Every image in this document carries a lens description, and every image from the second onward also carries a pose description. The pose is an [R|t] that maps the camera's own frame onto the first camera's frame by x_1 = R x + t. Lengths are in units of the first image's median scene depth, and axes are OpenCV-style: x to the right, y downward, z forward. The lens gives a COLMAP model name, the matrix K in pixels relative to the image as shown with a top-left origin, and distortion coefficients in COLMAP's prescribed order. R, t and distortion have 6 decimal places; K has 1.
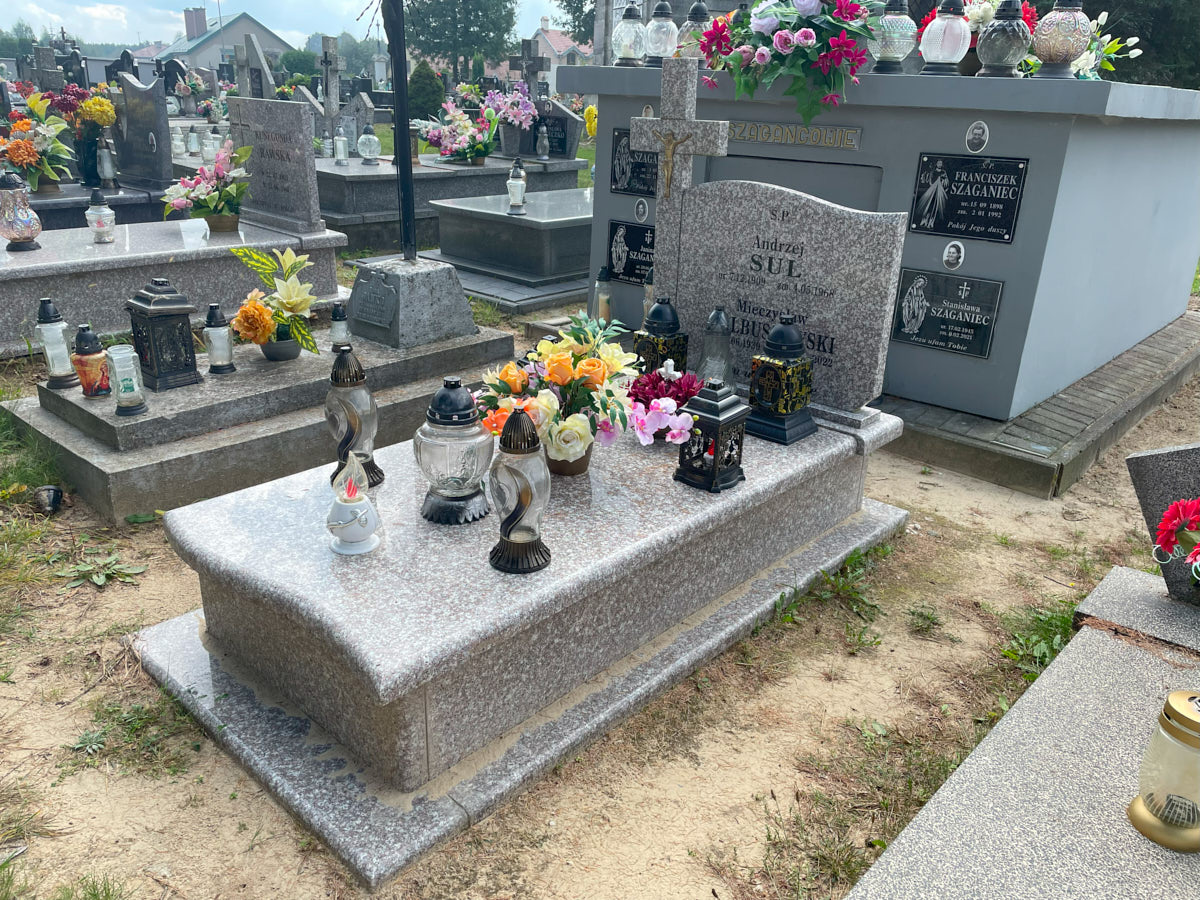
lens RADIAL K [[907.9, 0, 598.5], [0, 907.9, 447.7], [0, 0, 1]] dist [0.063286, -0.089226]
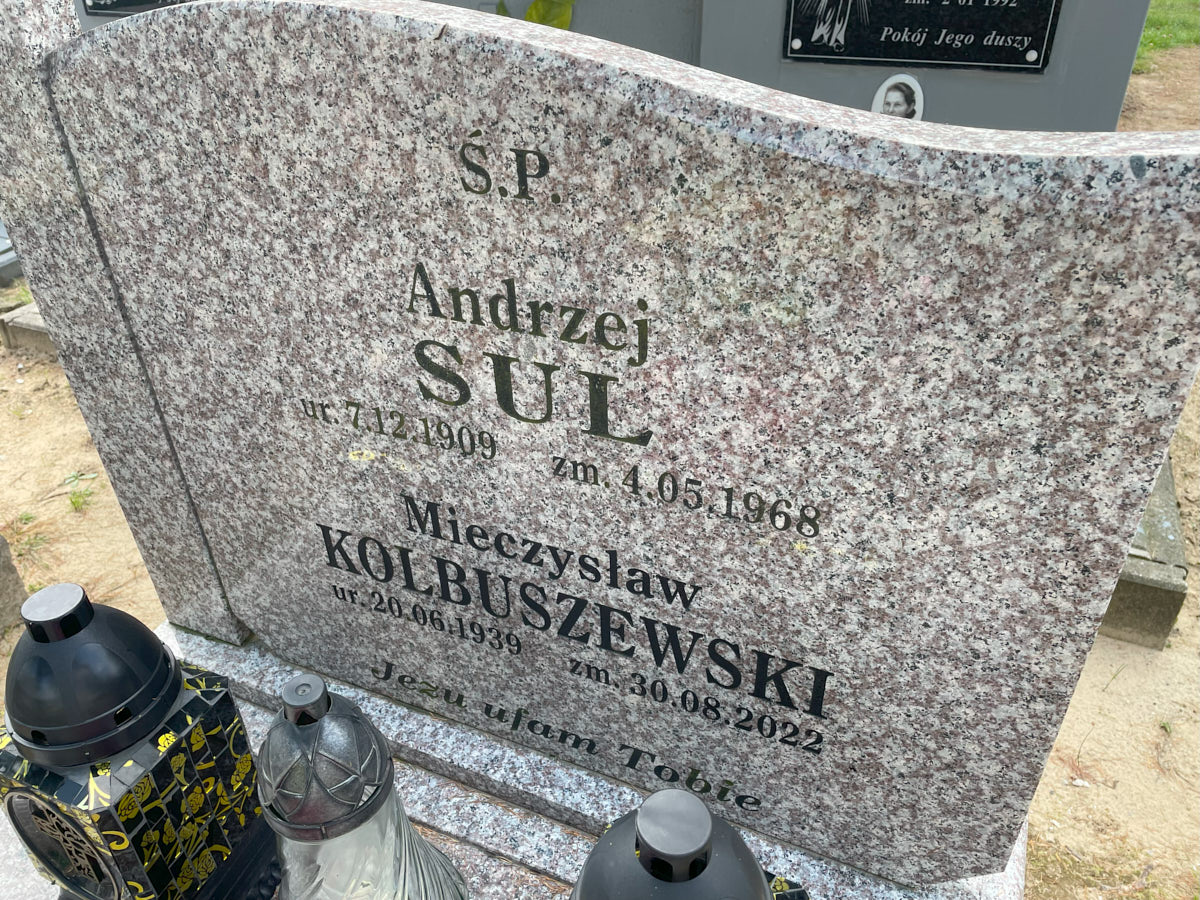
lens RADIAL K [[907.9, 0, 600.4], [0, 907.9, 452.7], [0, 0, 1]] dist [0.063286, -0.089226]
pose [[0.944272, -0.226922, 0.238447, 0.156336], [0.168811, 0.955725, 0.241025, -0.239107], [-0.282584, -0.187340, 0.940771, 0.792576]]
